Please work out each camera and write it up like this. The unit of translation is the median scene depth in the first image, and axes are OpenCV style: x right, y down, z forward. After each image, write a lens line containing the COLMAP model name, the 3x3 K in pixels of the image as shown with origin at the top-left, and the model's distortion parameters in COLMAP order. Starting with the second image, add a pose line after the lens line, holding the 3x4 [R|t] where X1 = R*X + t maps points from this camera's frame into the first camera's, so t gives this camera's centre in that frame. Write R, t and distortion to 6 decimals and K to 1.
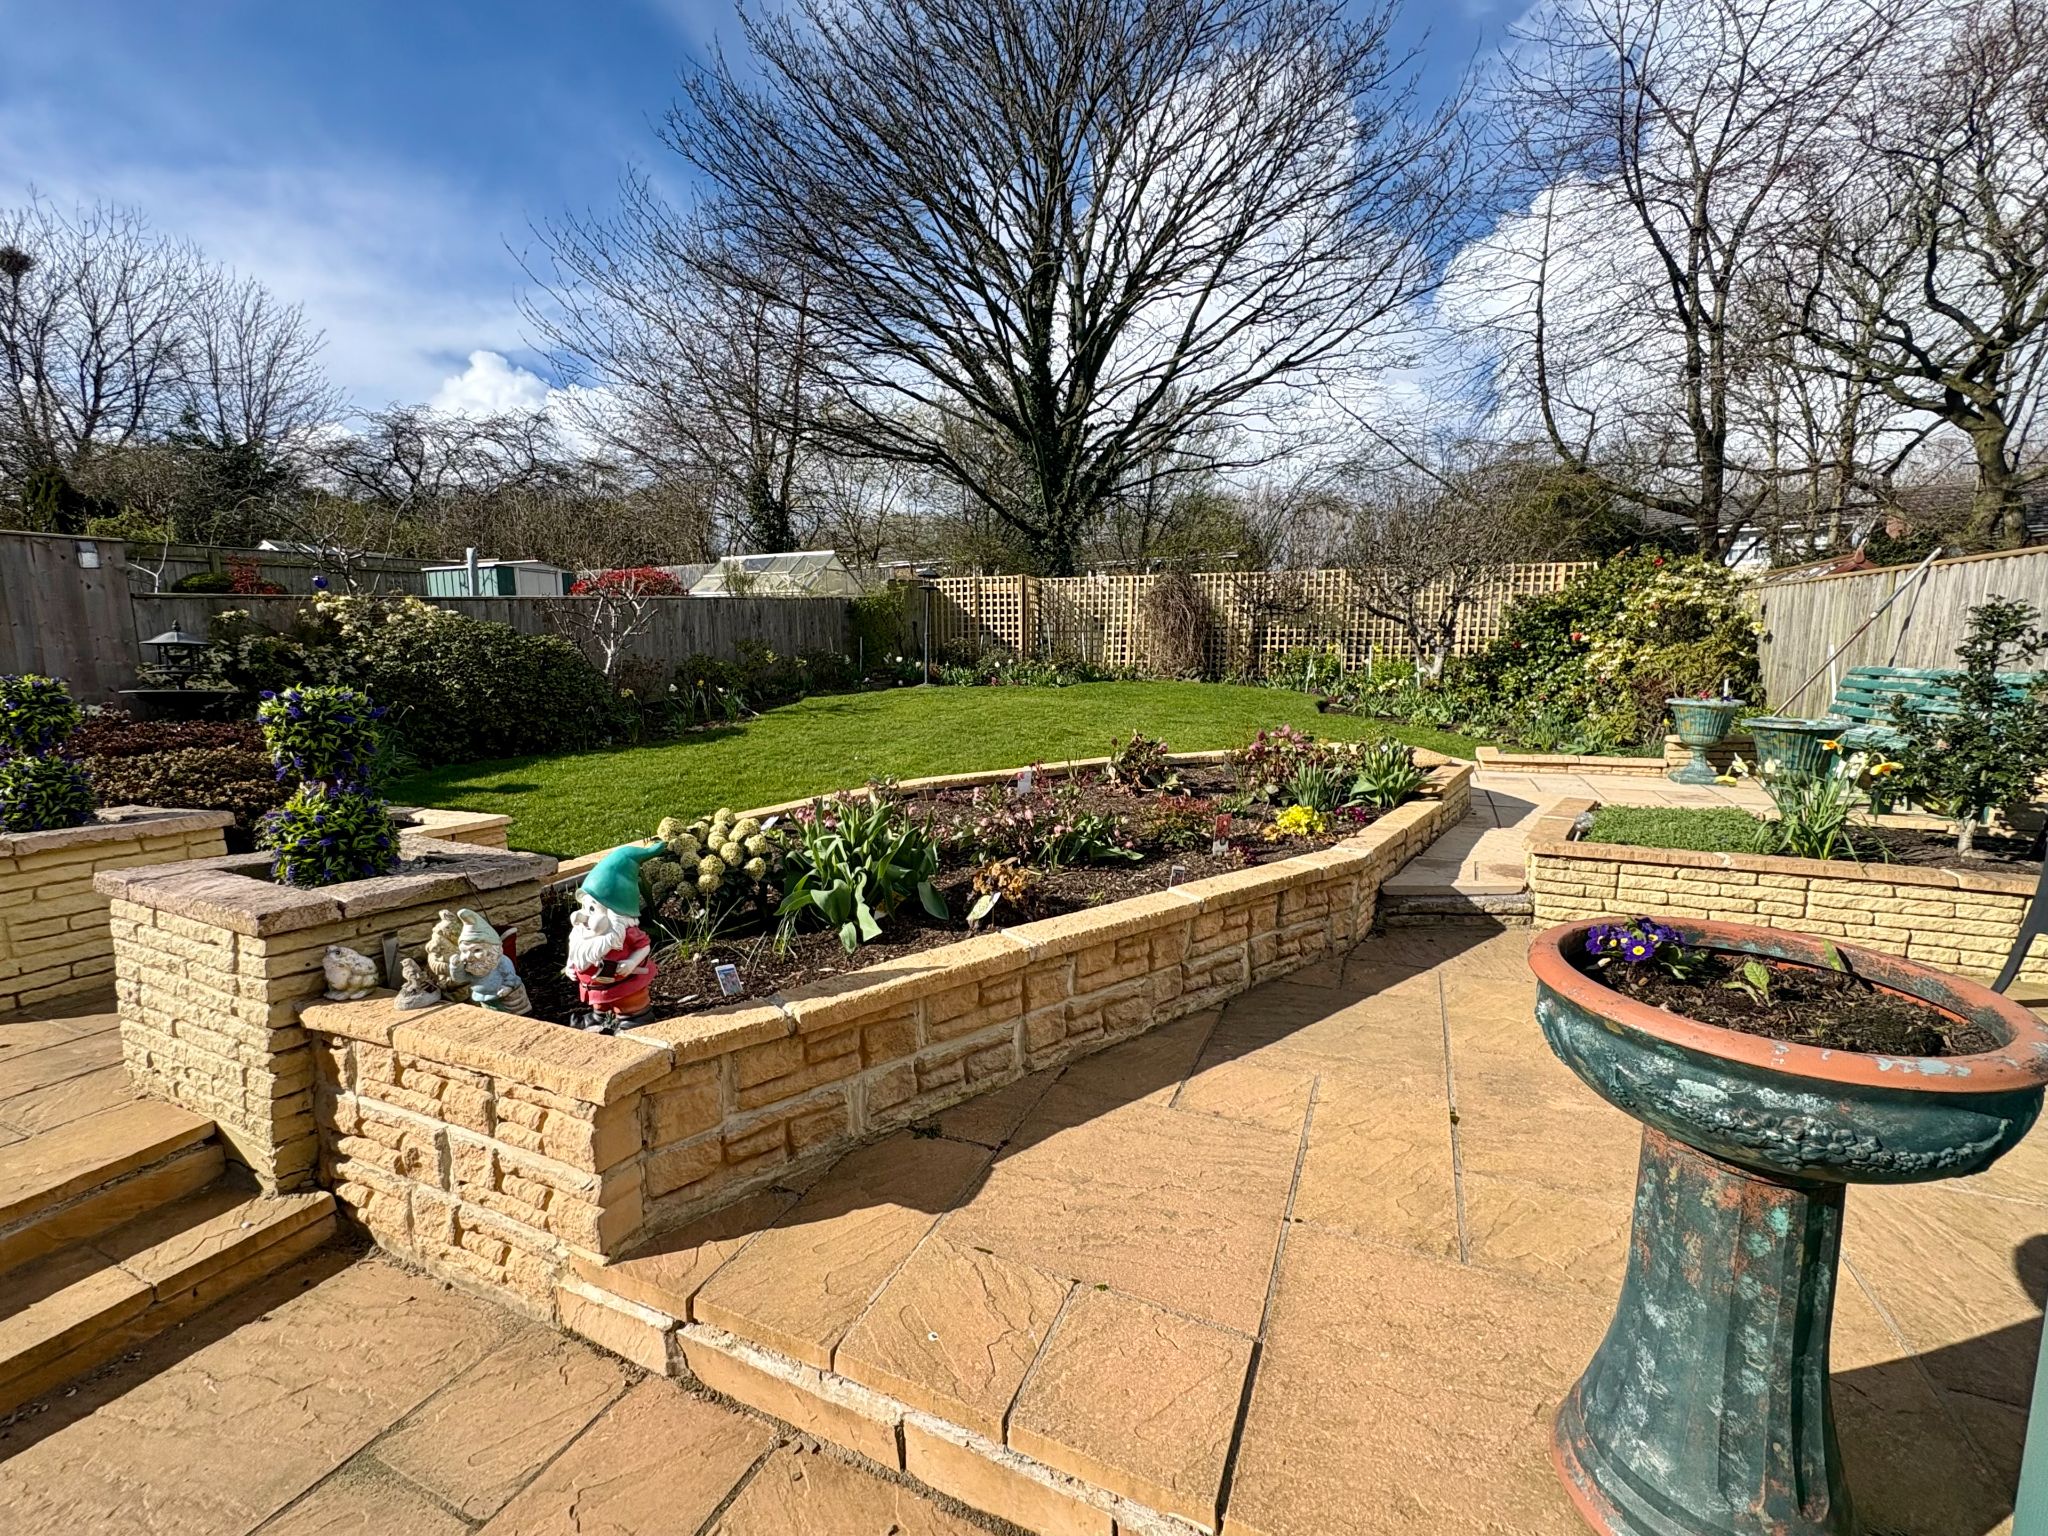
lens RADIAL K [[839.6, 0, 1005.3], [0, 839.6, 780.2], [0, 0, 1]] dist [-0.003408, 0.001673]
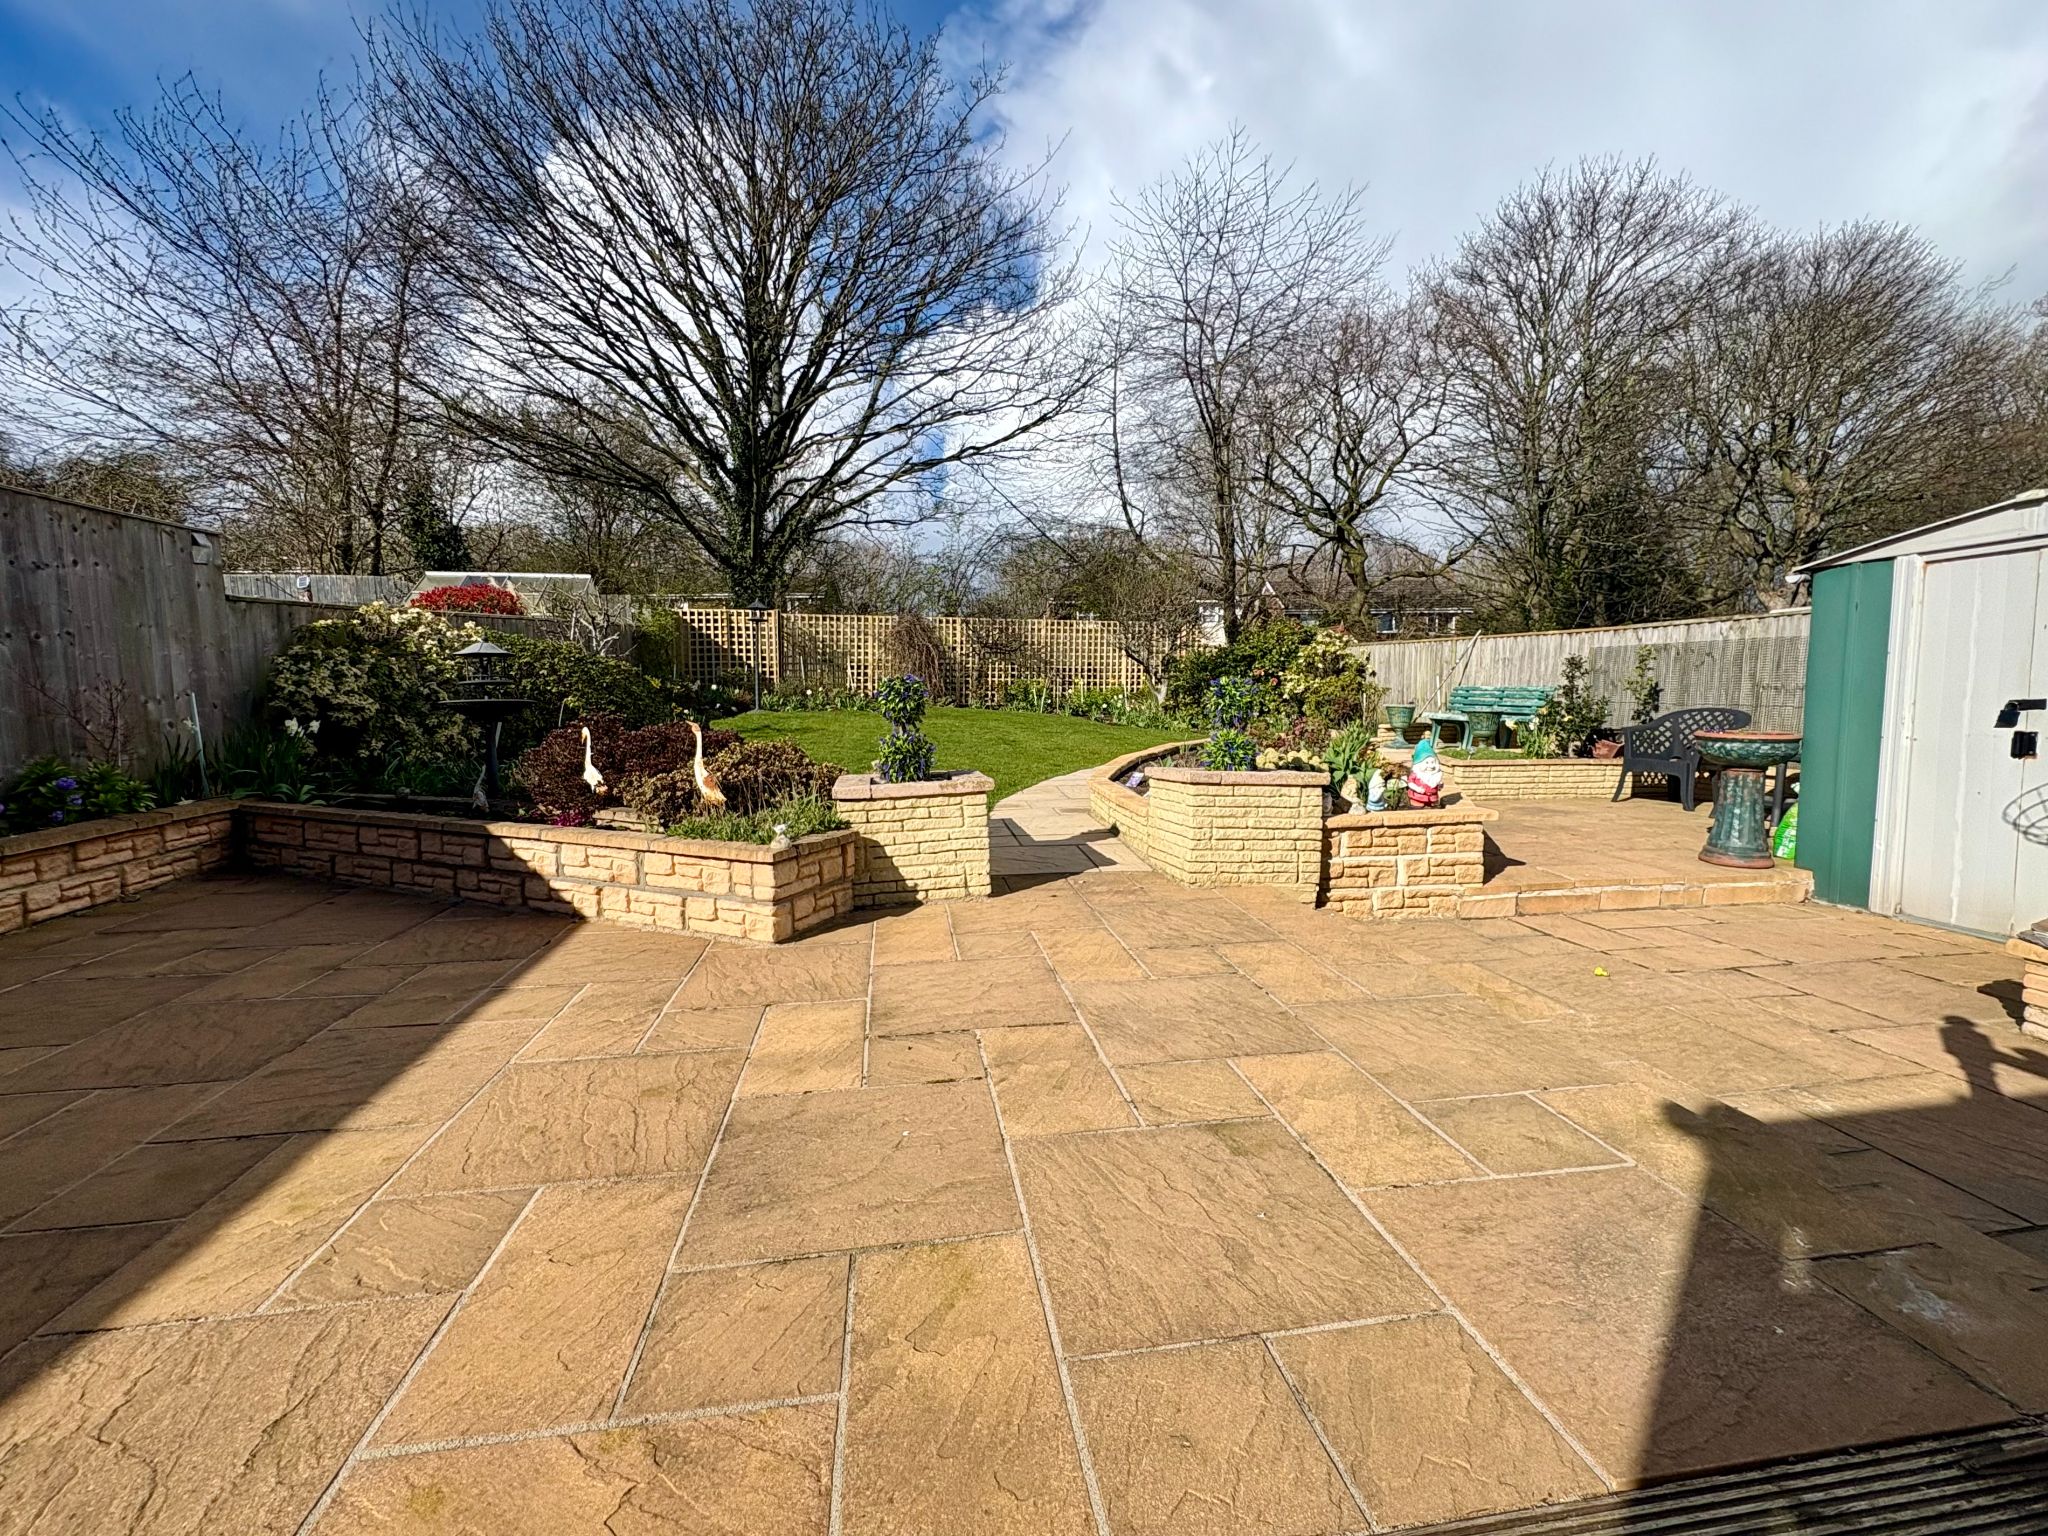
lens RADIAL K [[839.6, 0, 1017.2], [0, 839.6, 771.5], [0, 0, 1]] dist [-0.003408, 0.001673]
pose [[0.853776, -0.047066, 0.518508, -0.282504], [0.075040, 0.996631, -0.033094, 0.016321], [-0.515204, 0.067164, 0.854432, -0.048069]]
